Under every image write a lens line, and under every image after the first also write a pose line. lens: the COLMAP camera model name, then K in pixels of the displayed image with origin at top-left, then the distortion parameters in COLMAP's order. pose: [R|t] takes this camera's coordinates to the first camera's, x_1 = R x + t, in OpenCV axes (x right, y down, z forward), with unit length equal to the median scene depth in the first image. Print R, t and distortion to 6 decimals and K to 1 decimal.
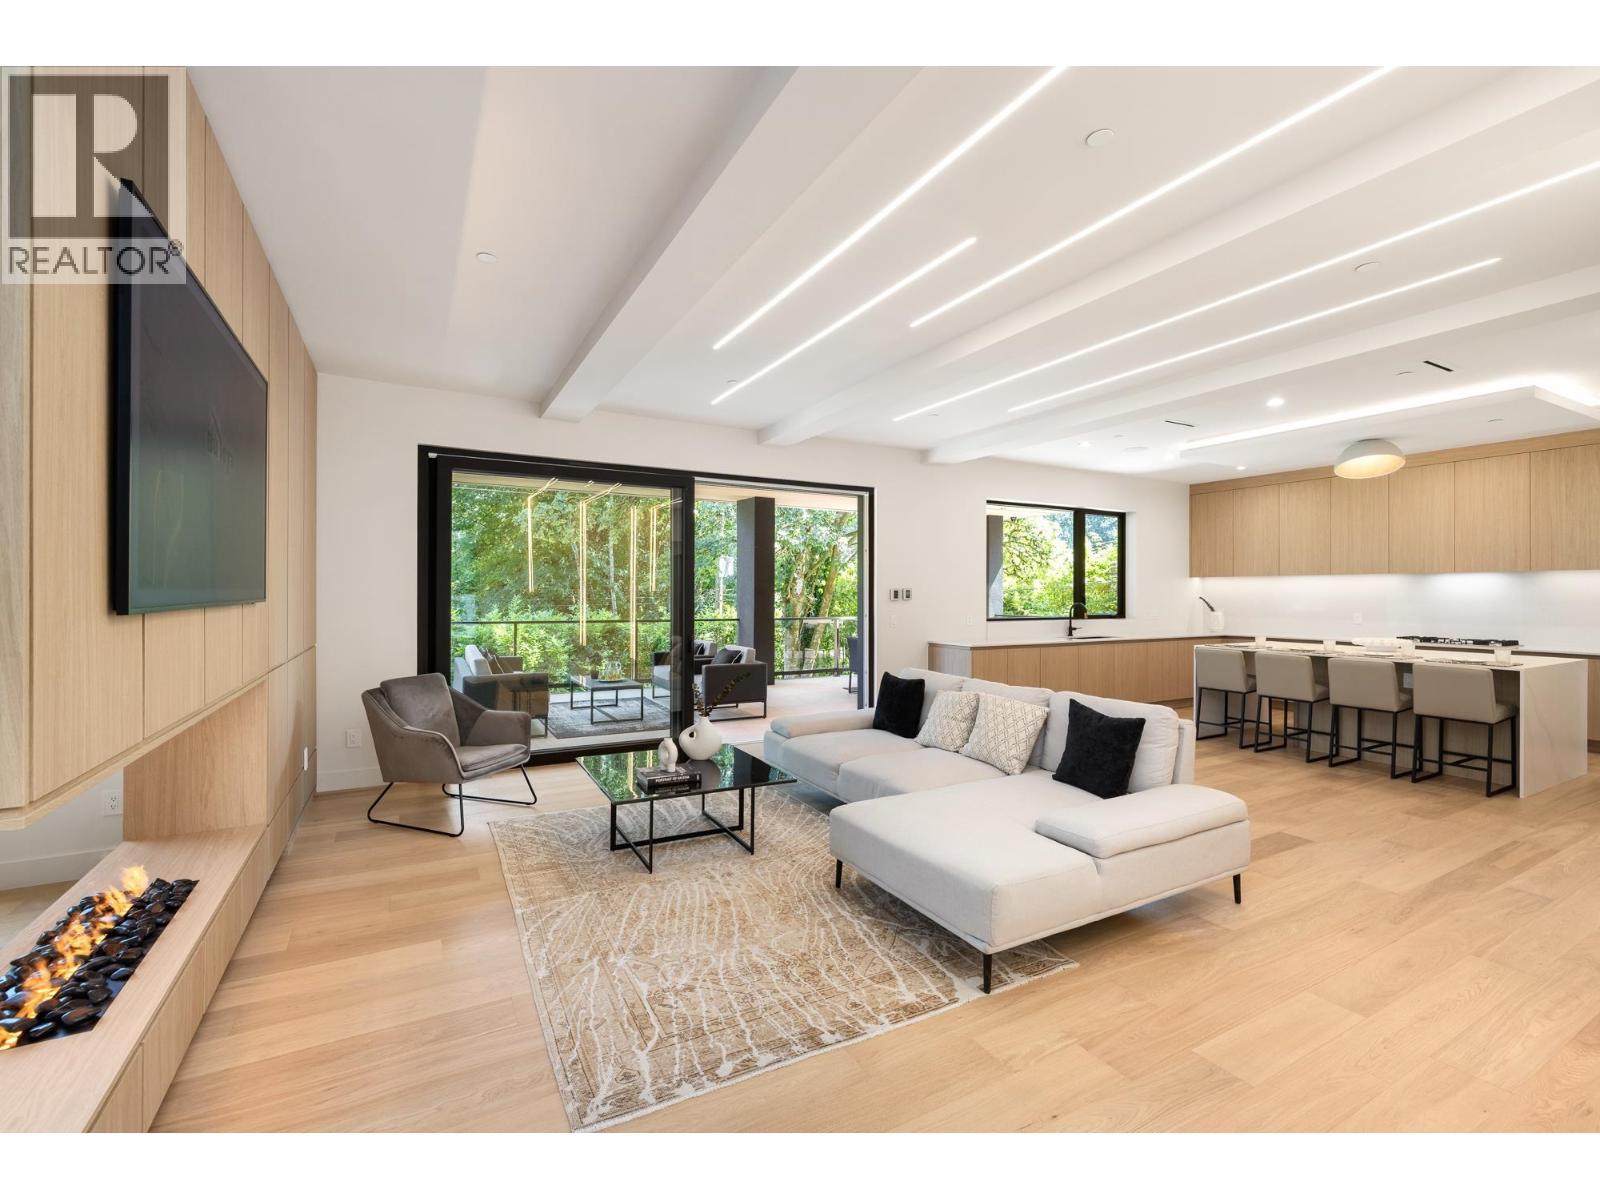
lens RADIAL K [[696.3, 0, 807.5], [0, 696.3, 591.4], [0, 0, 1]] dist [0.001786, 0.000698]
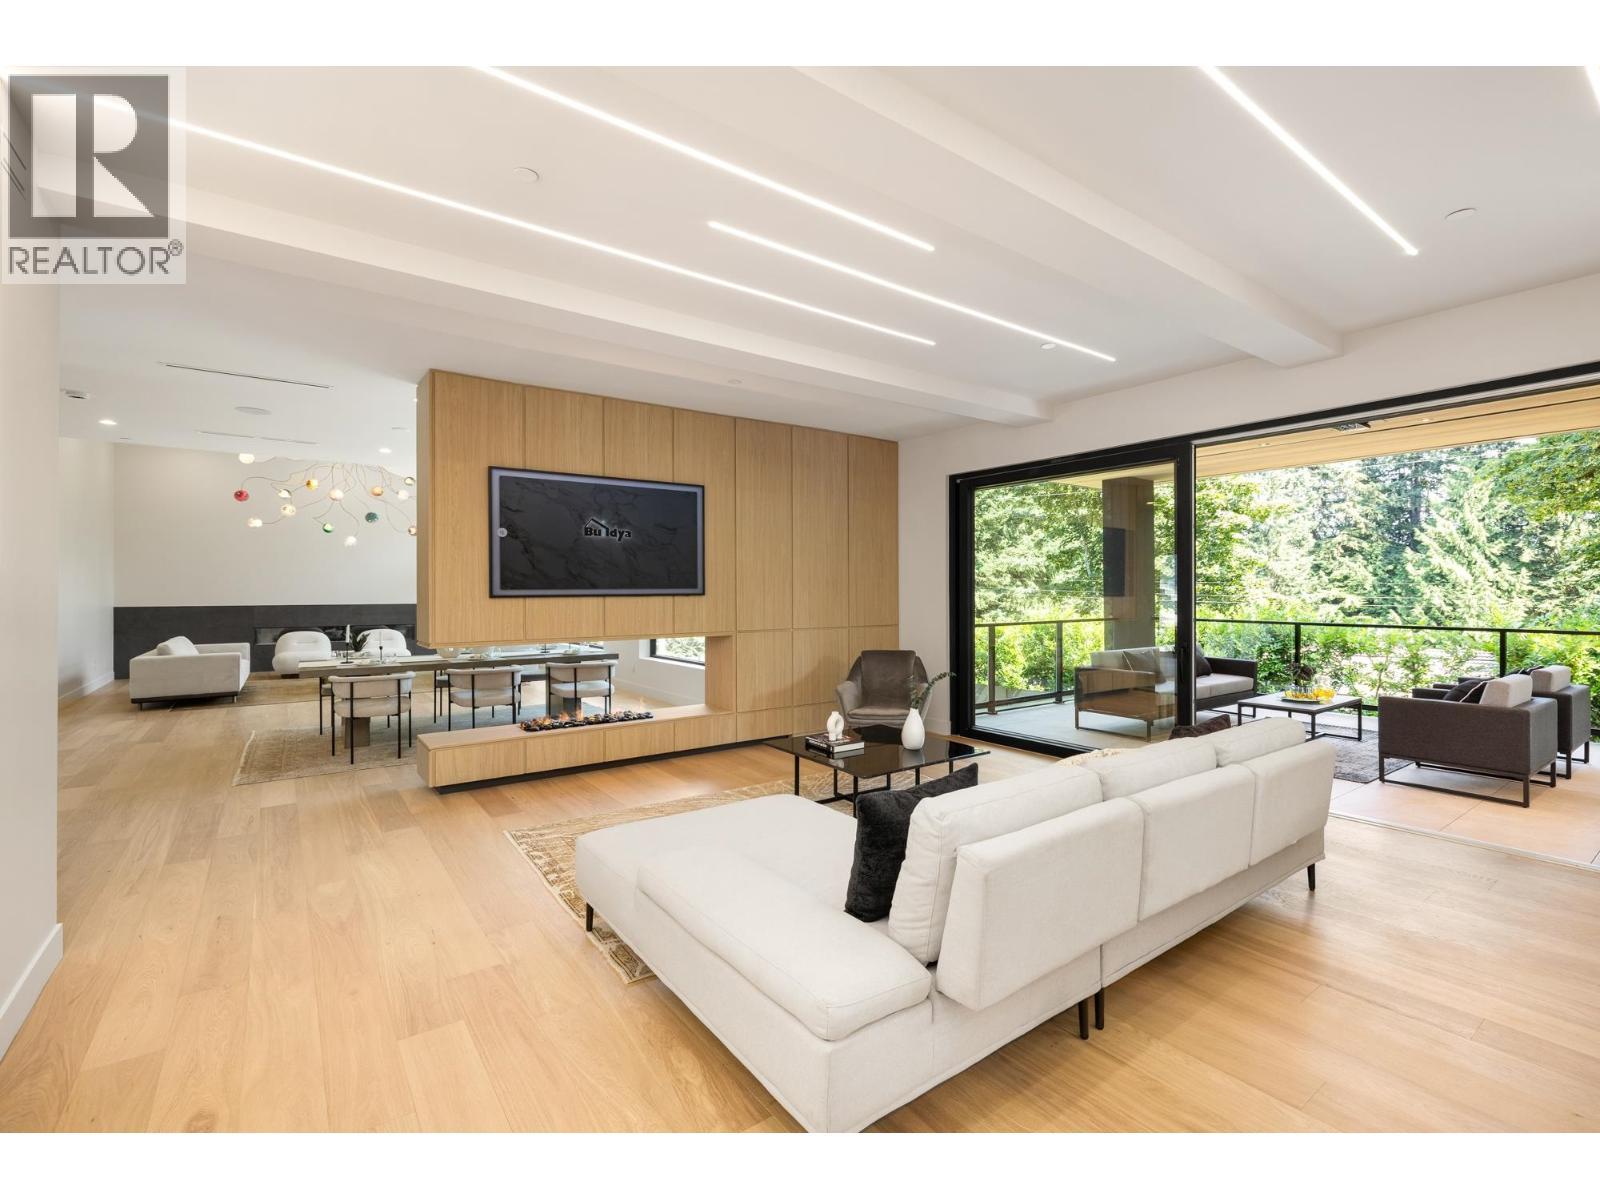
lens RADIAL K [[696.3, 0, 809.0], [0, 696.3, 588.9], [0, 0, 1]] dist [0.001786, 0.000698]
pose [[0.130037, -0.007457, -0.991481, 1.376233], [0.009146, 0.999938, -0.006321, 0.010595], [0.991467, -0.008246, 0.130097, 1.140003]]
